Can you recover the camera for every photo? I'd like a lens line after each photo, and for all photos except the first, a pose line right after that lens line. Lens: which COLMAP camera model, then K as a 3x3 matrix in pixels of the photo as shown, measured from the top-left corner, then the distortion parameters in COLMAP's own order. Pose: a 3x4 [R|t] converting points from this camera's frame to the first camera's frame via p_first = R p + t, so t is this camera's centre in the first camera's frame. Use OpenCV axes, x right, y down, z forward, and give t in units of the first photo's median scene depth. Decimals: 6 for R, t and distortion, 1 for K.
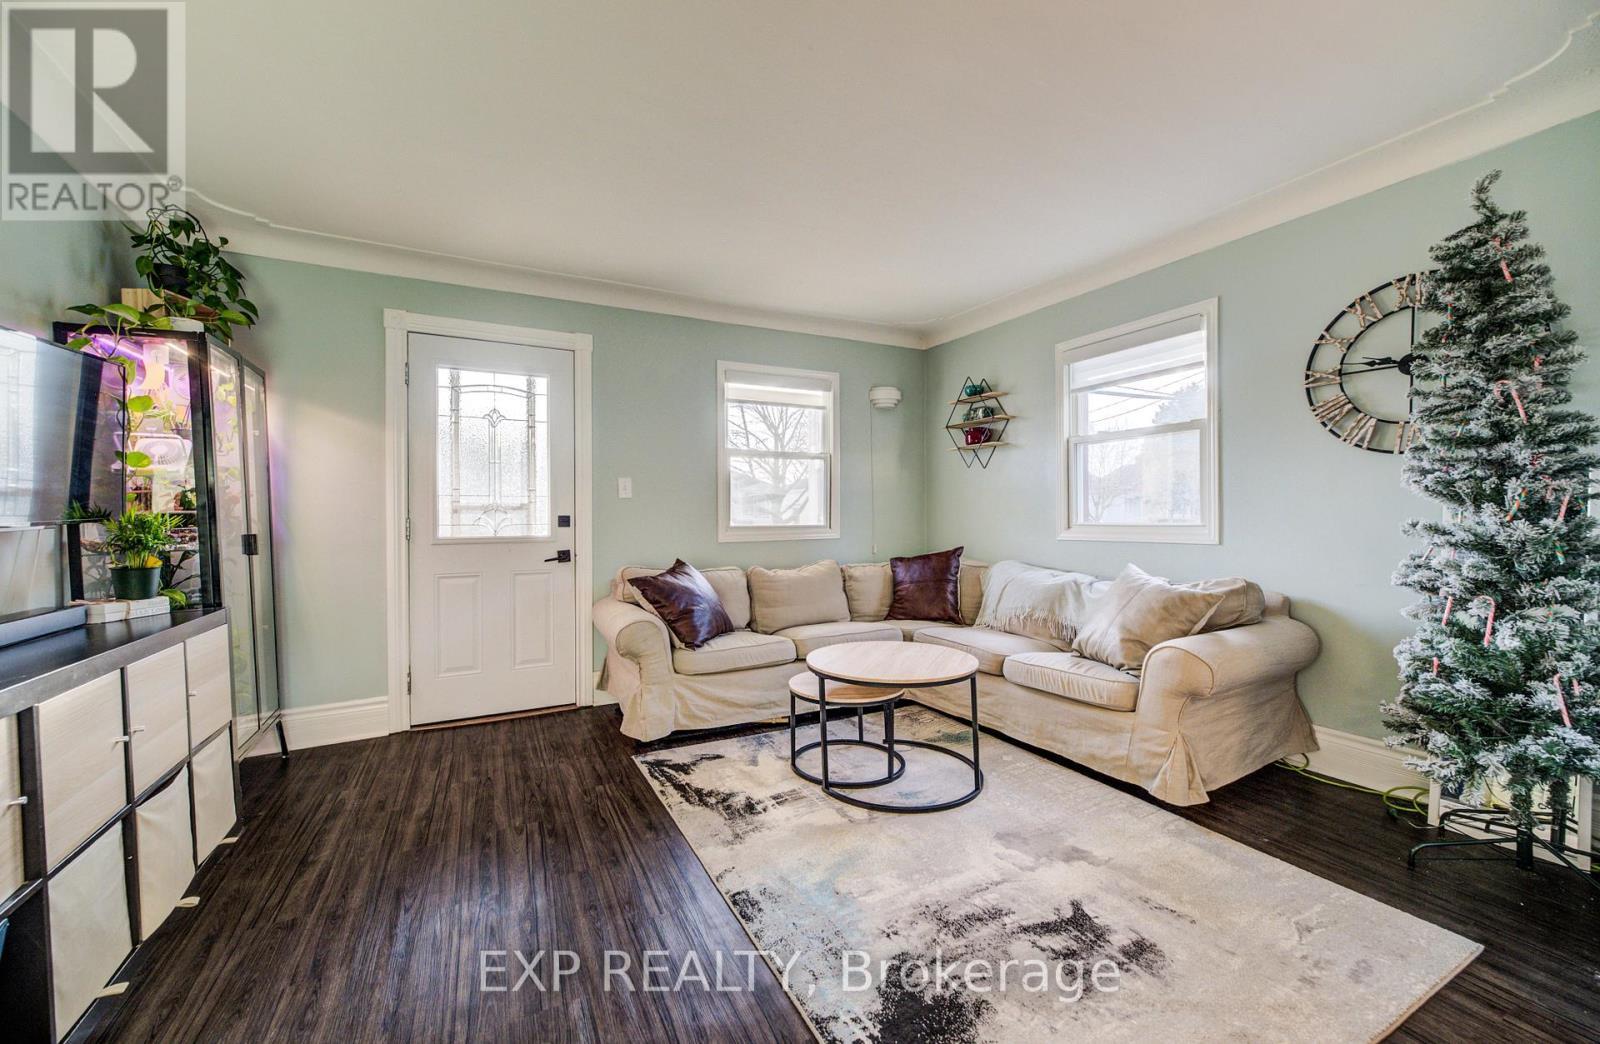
lens RADIAL K [[653.6, 0, 816.2], [0, 653.6, 516.8], [0, 0, 1]] dist [-0.004037, 0.001627]
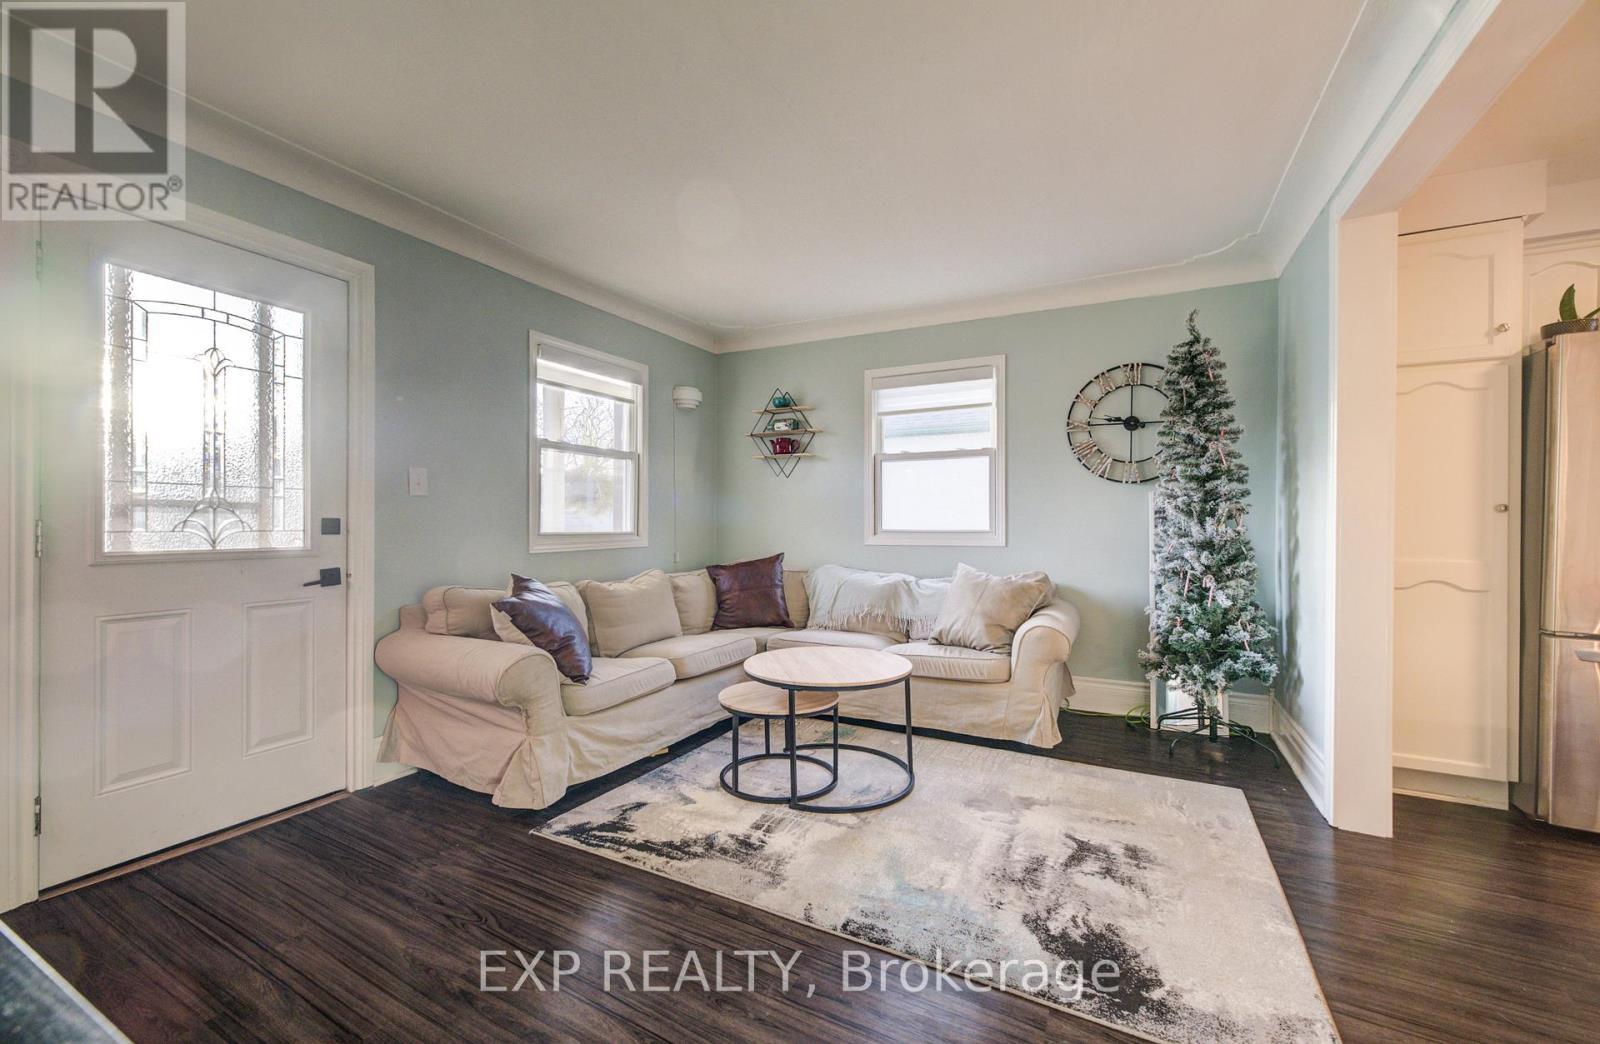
lens RADIAL K [[653.6, 0, 829.9], [0, 653.6, 523.3], [0, 0, 1]] dist [-0.004037, 0.001627]
pose [[0.809161, 0.007391, 0.587540, -0.450901], [-0.005769, 0.999973, -0.004634, 0.004837], [-0.587558, 0.000360, 0.809182, 0.168972]]
